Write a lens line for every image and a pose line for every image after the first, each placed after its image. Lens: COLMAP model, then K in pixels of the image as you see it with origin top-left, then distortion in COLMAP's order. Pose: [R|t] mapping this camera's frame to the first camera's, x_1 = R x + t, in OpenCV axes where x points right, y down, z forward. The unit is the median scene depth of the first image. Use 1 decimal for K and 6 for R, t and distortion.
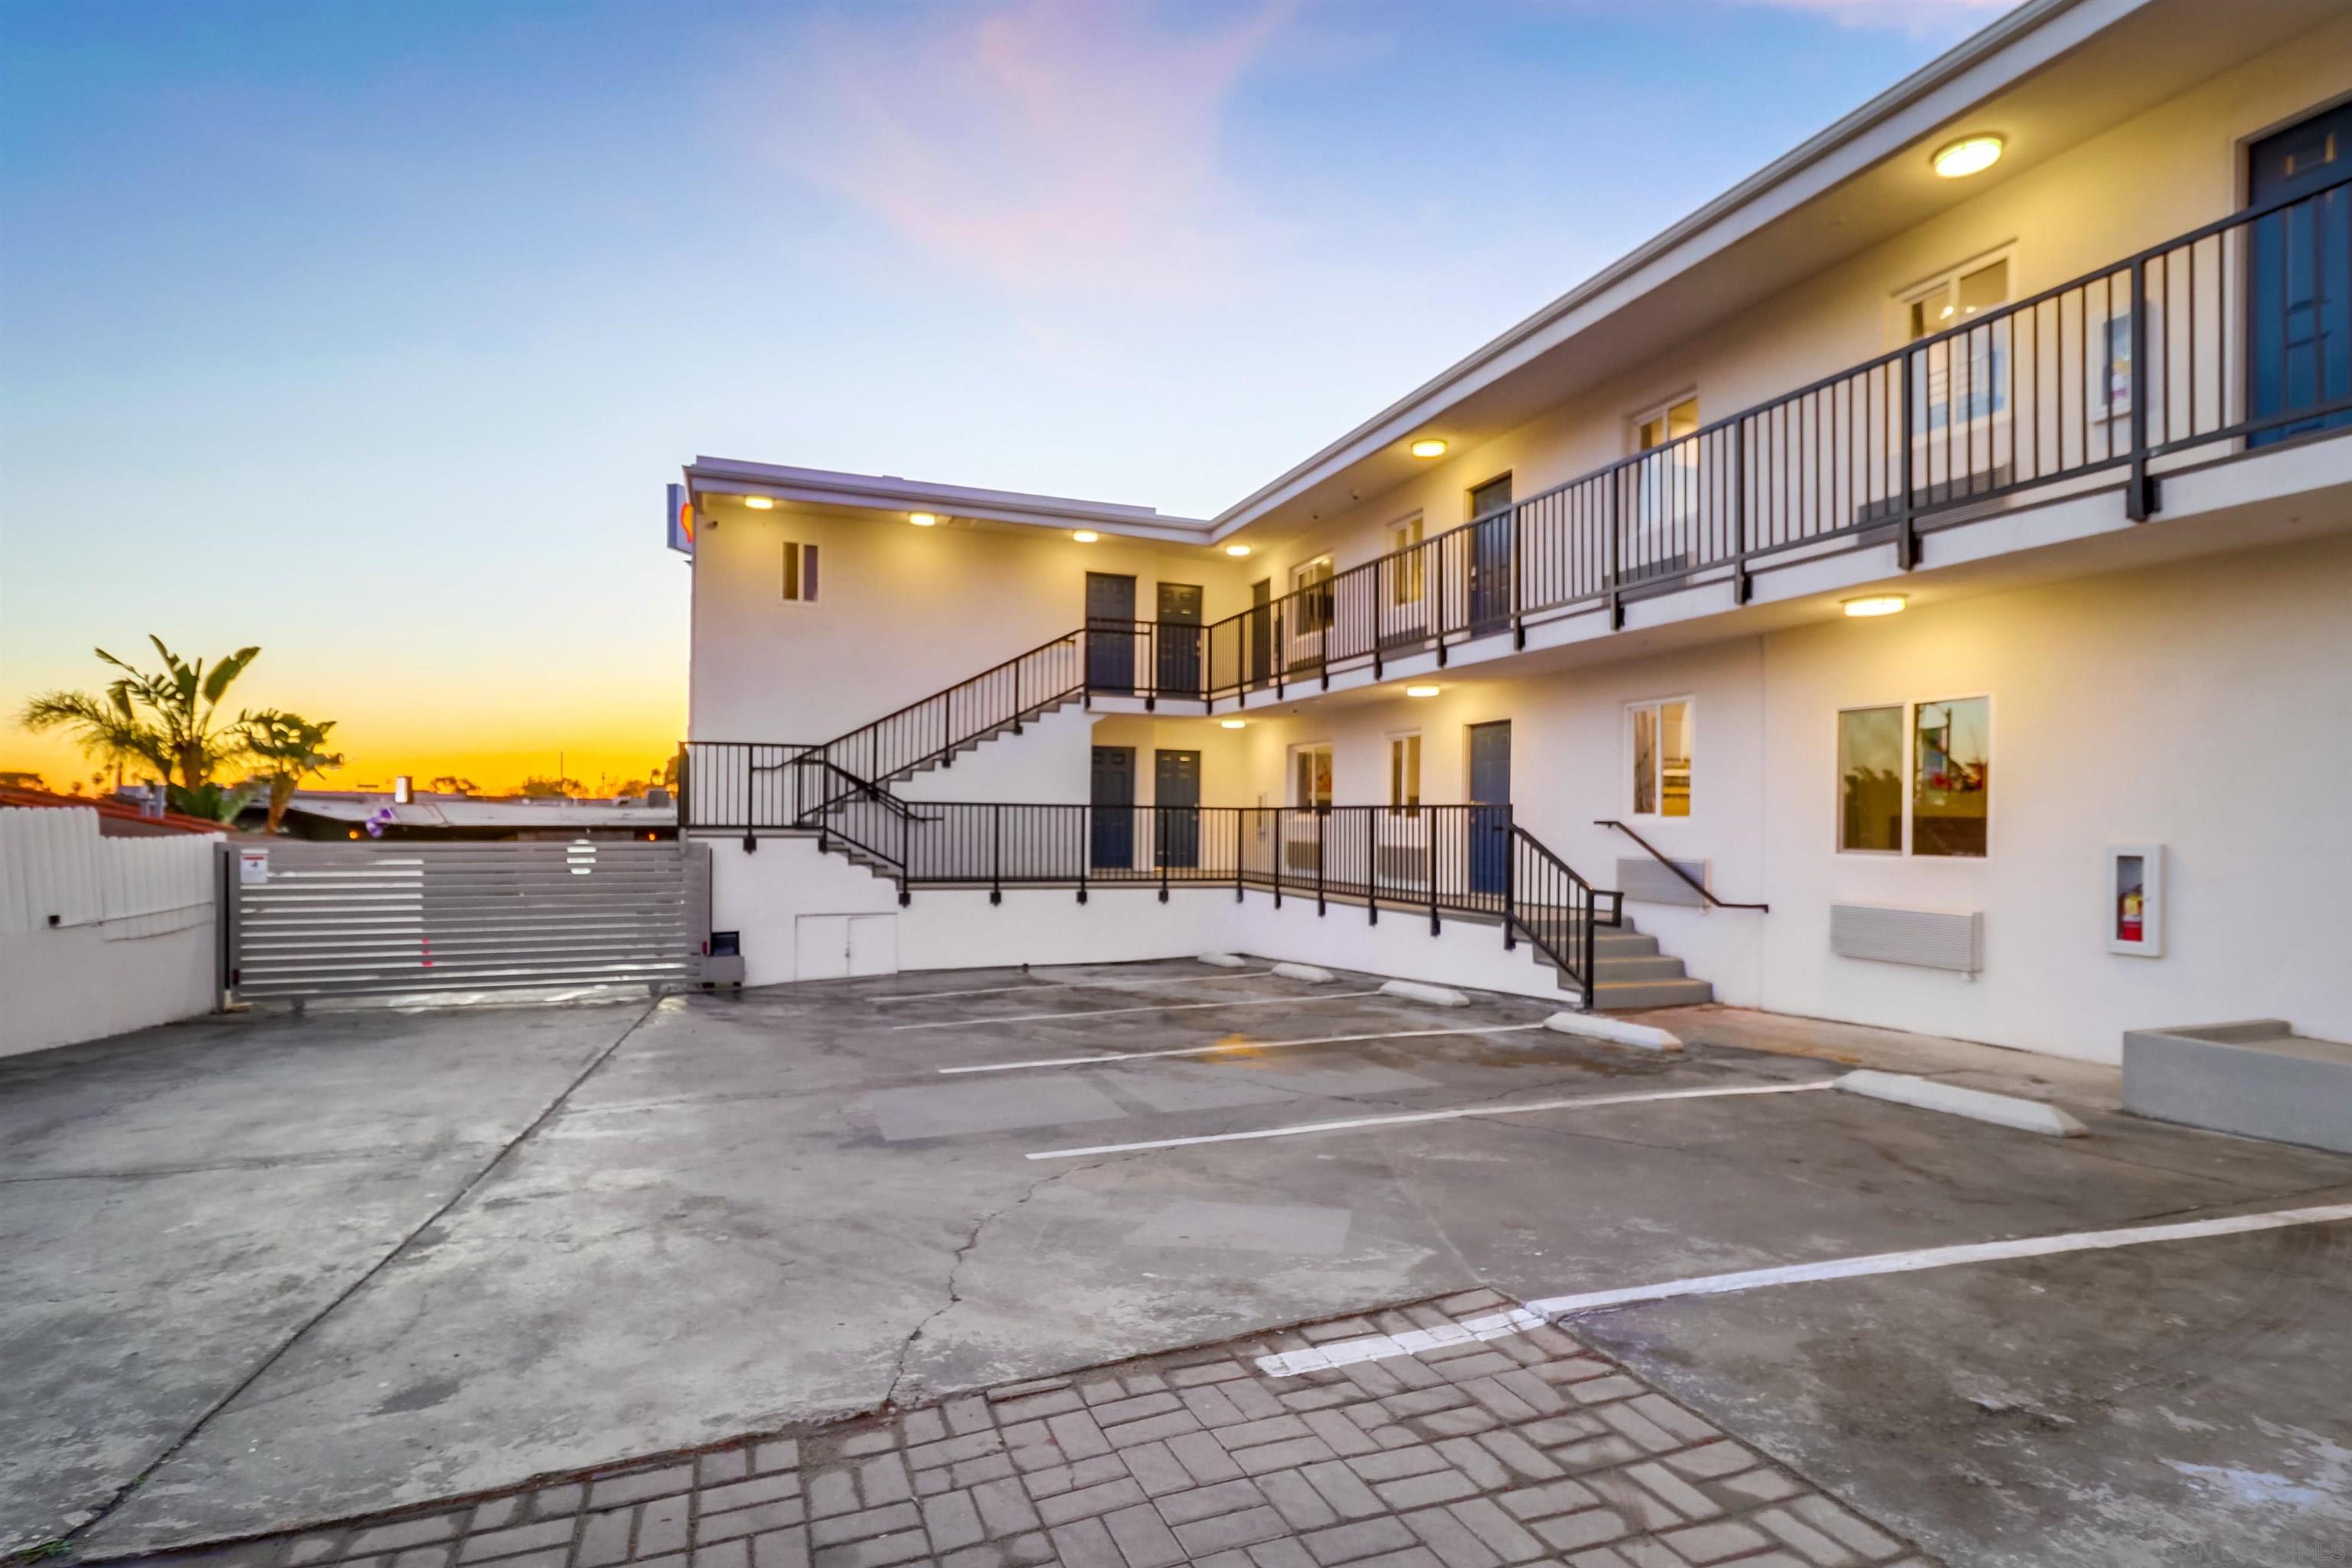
lens RADIAL K [[1186.2, 0, 1167.1], [0, 1186.2, 844.0], [0, 0, 1]] dist [-0.005810, -0.003202]
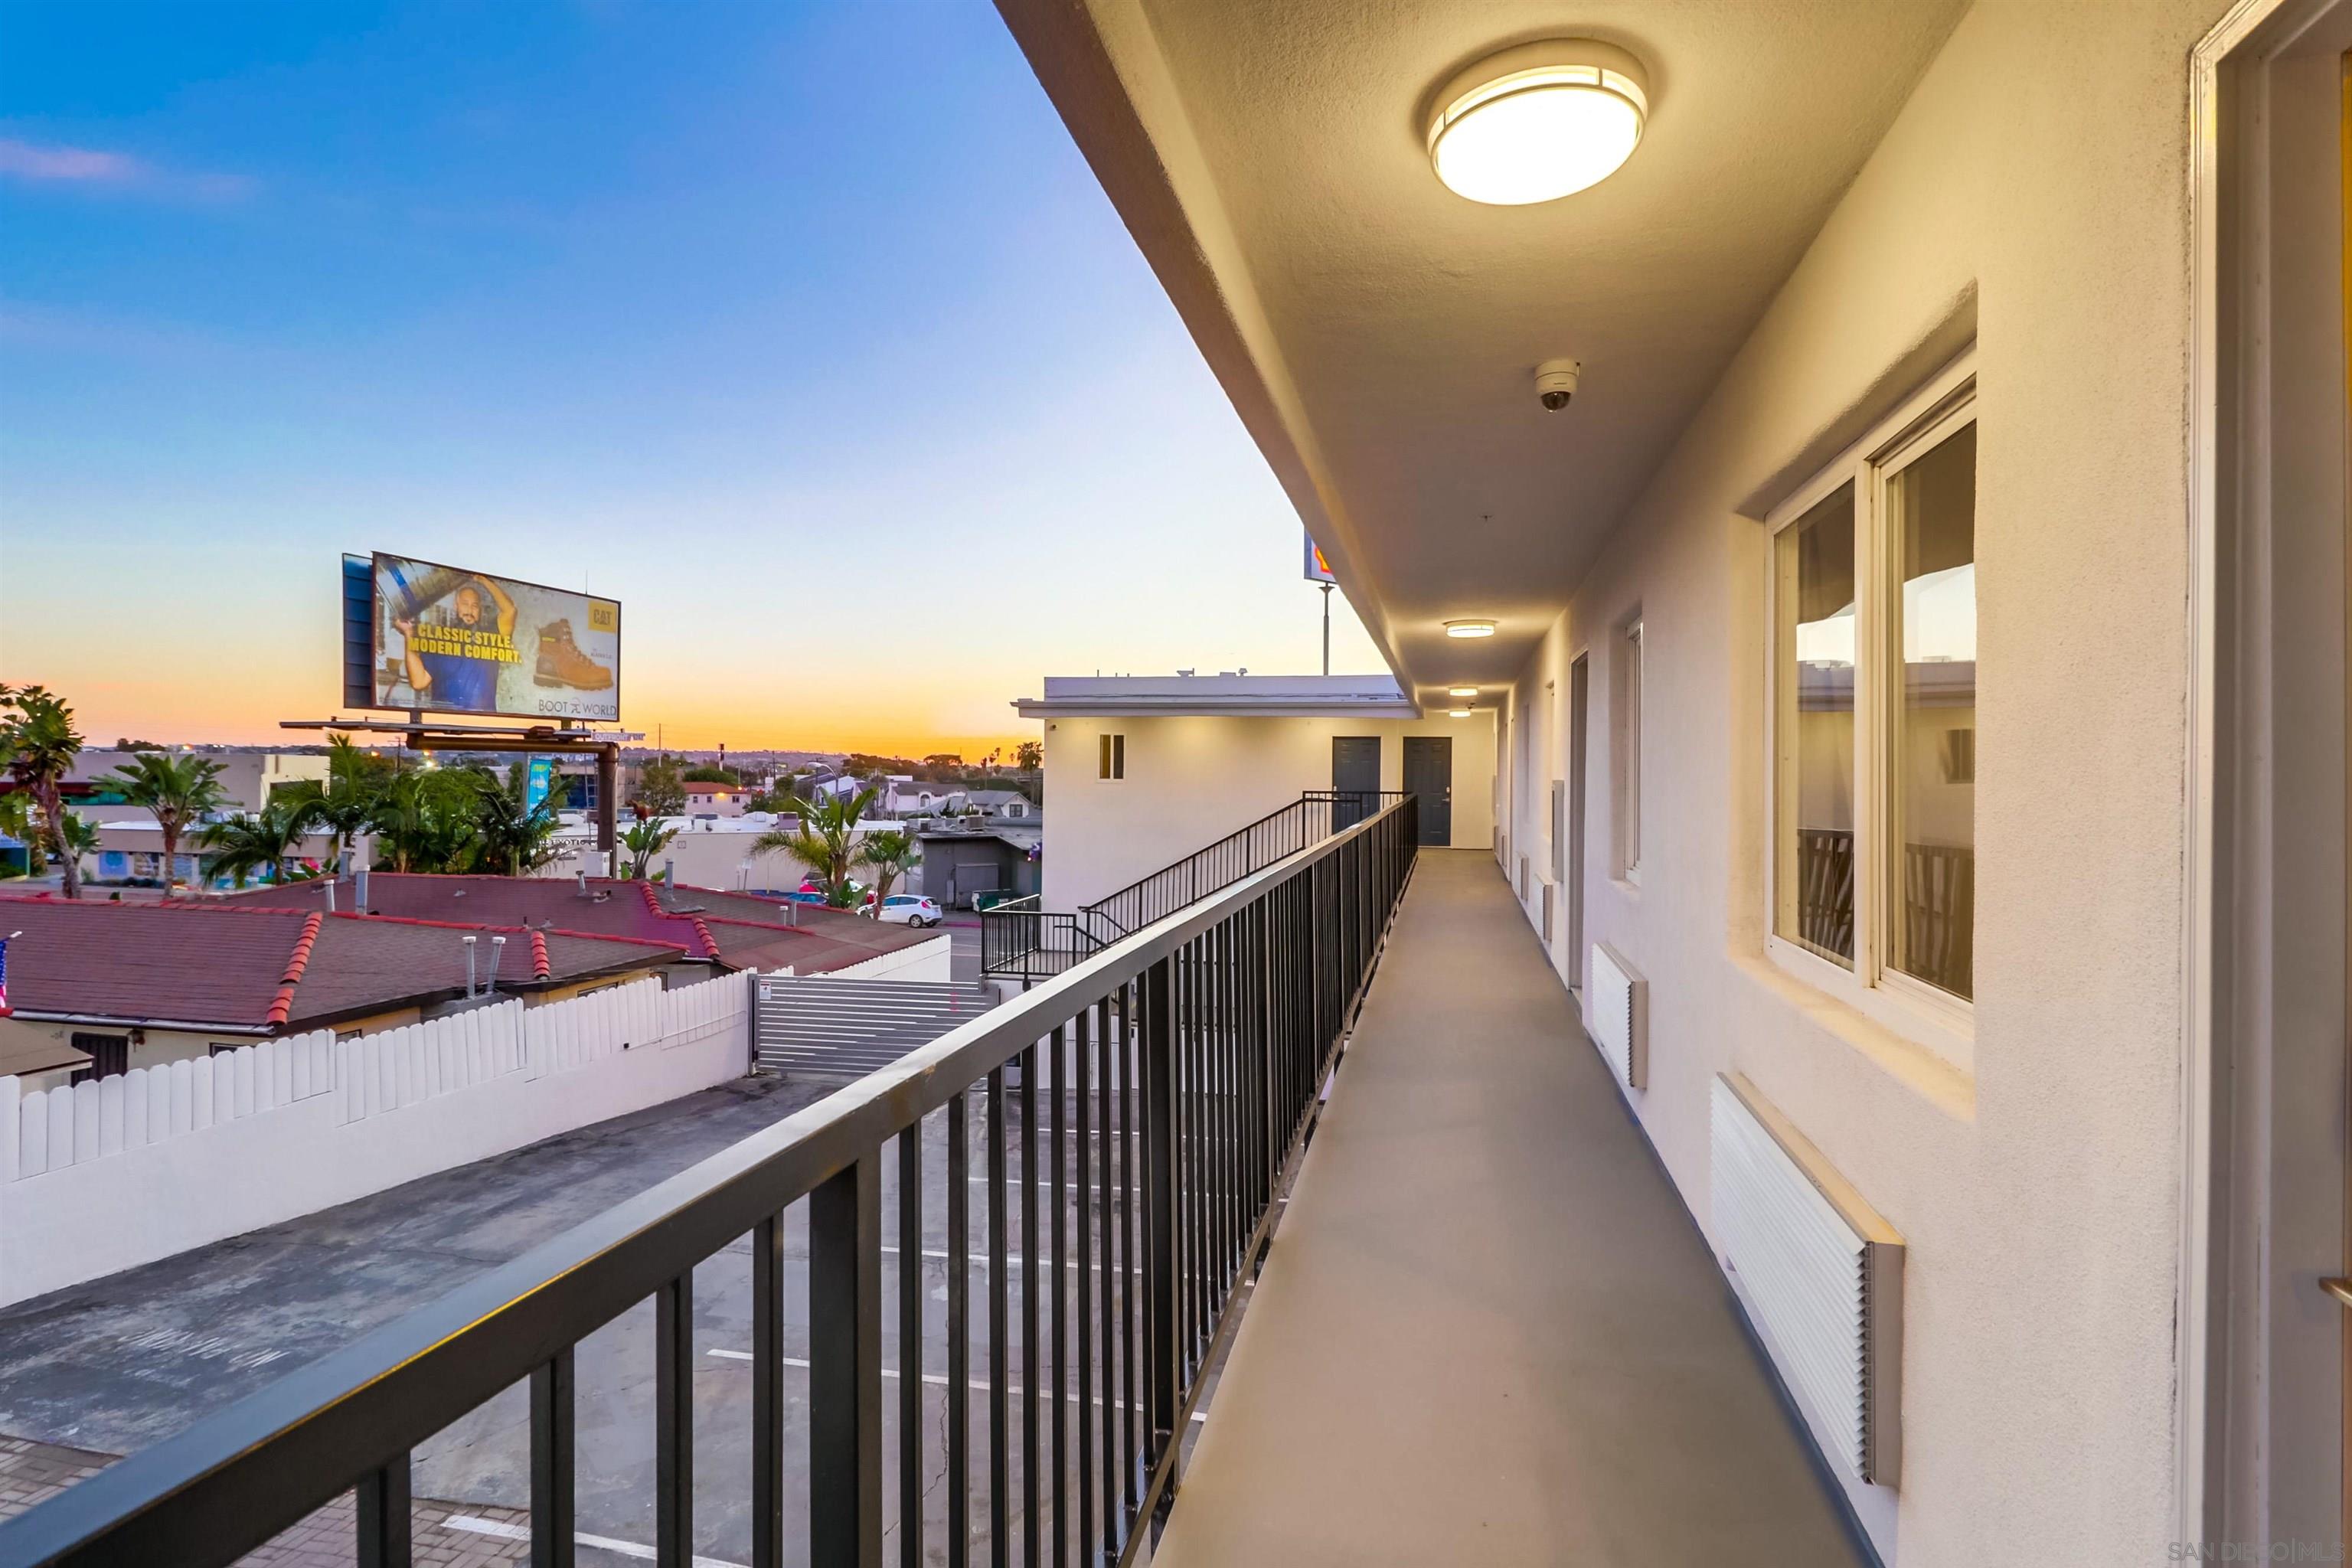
lens RADIAL K [[1186.2, 0, 1188.3], [0, 1186.2, 777.8], [0, 0, 1]] dist [-0.005810, -0.003202]
pose [[0.827942, -0.012208, -0.560680, 0.494225], [0.007993, 0.999918, -0.009969, -0.193463], [0.560756, 0.003773, 0.827972, -0.035455]]
